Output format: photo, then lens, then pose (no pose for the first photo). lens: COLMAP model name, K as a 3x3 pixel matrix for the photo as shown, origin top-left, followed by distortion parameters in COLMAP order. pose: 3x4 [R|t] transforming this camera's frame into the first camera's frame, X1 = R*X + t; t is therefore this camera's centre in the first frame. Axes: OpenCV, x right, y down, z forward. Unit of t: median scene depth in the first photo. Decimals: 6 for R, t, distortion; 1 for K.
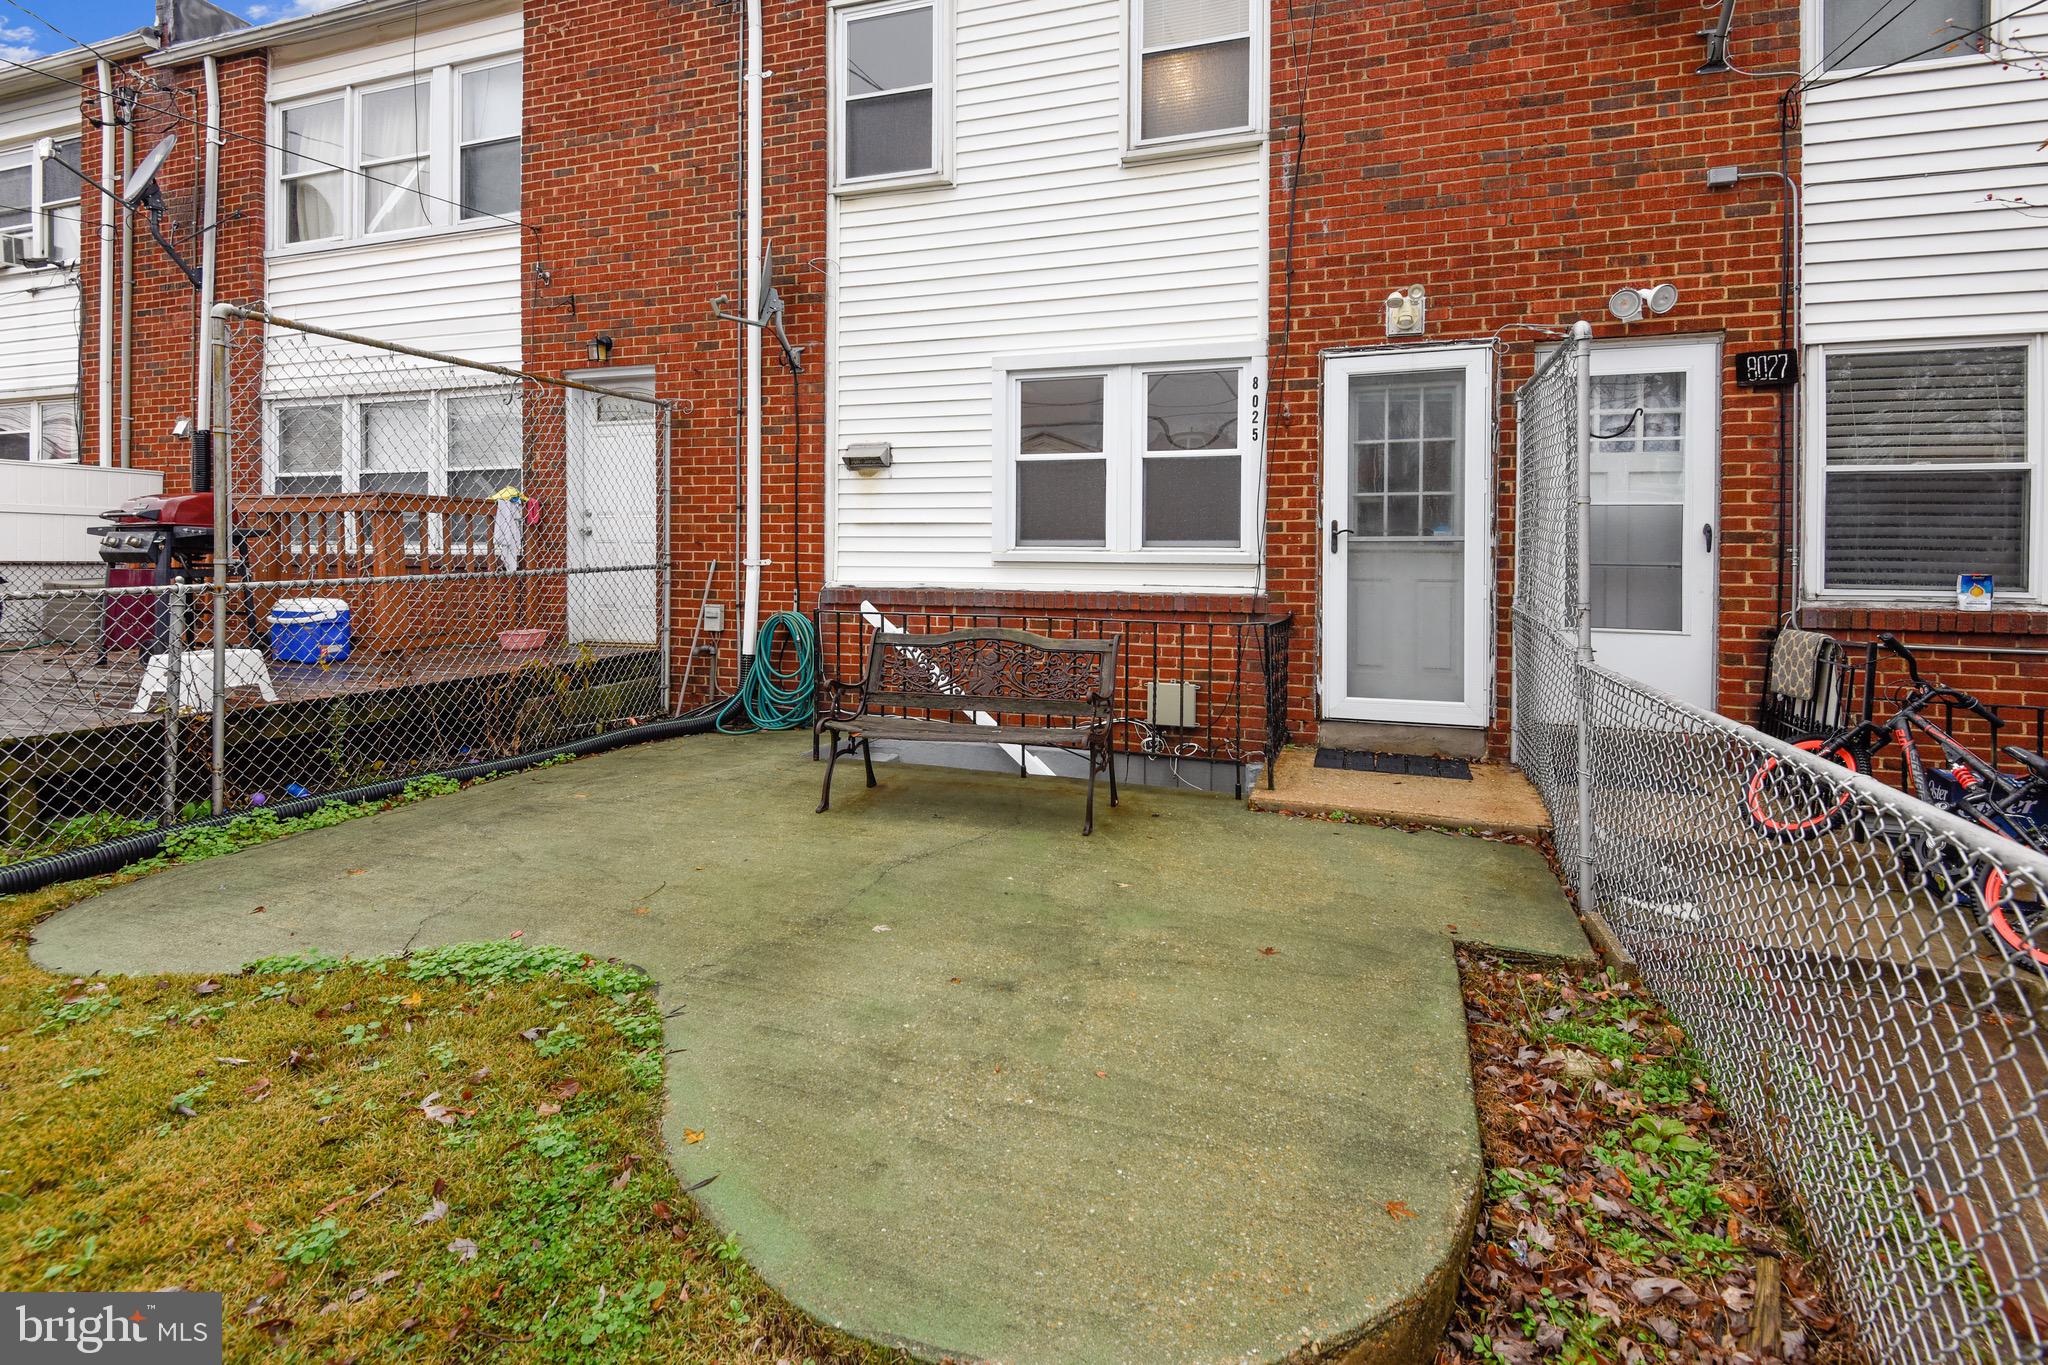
lens RADIAL K [[888.8, 0, 1039.0], [0, 888.8, 559.1], [0, 0, 1]] dist [-0.001441, -0.006255]
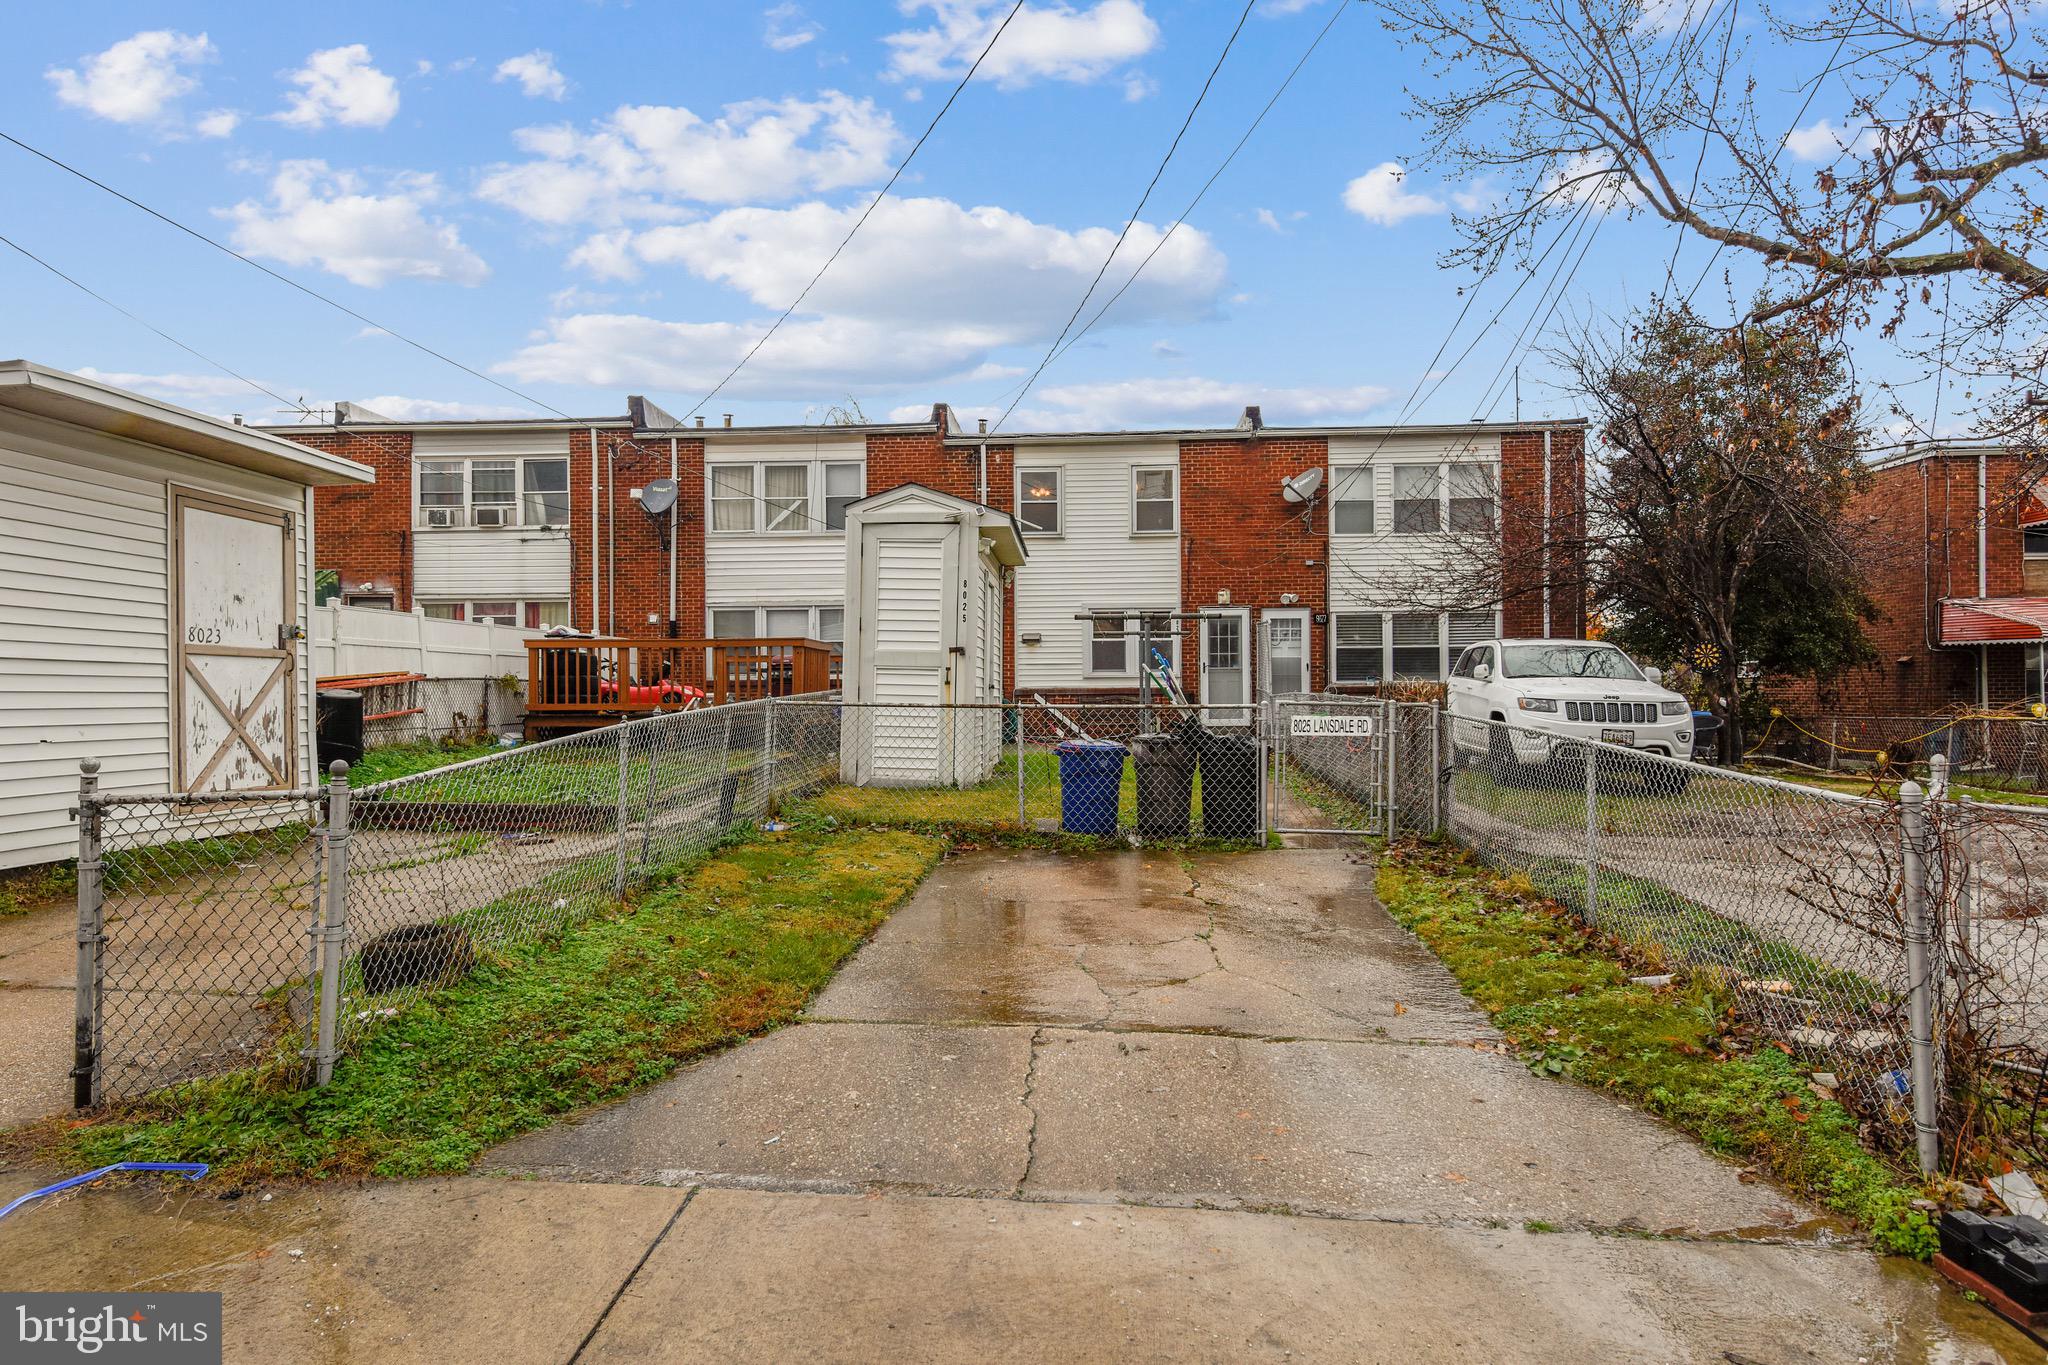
lens RADIAL K [[1229.0, 0, 1006.8], [0, 1229.0, 689.9], [0, 0, 1]] dist [0.026714, -0.019966]
pose [[0.976177, -0.011350, 0.216679, -1.404759], [0.014900, 0.999780, -0.014757, 0.117132], [-0.216464, 0.017633, 0.976131, -3.365382]]
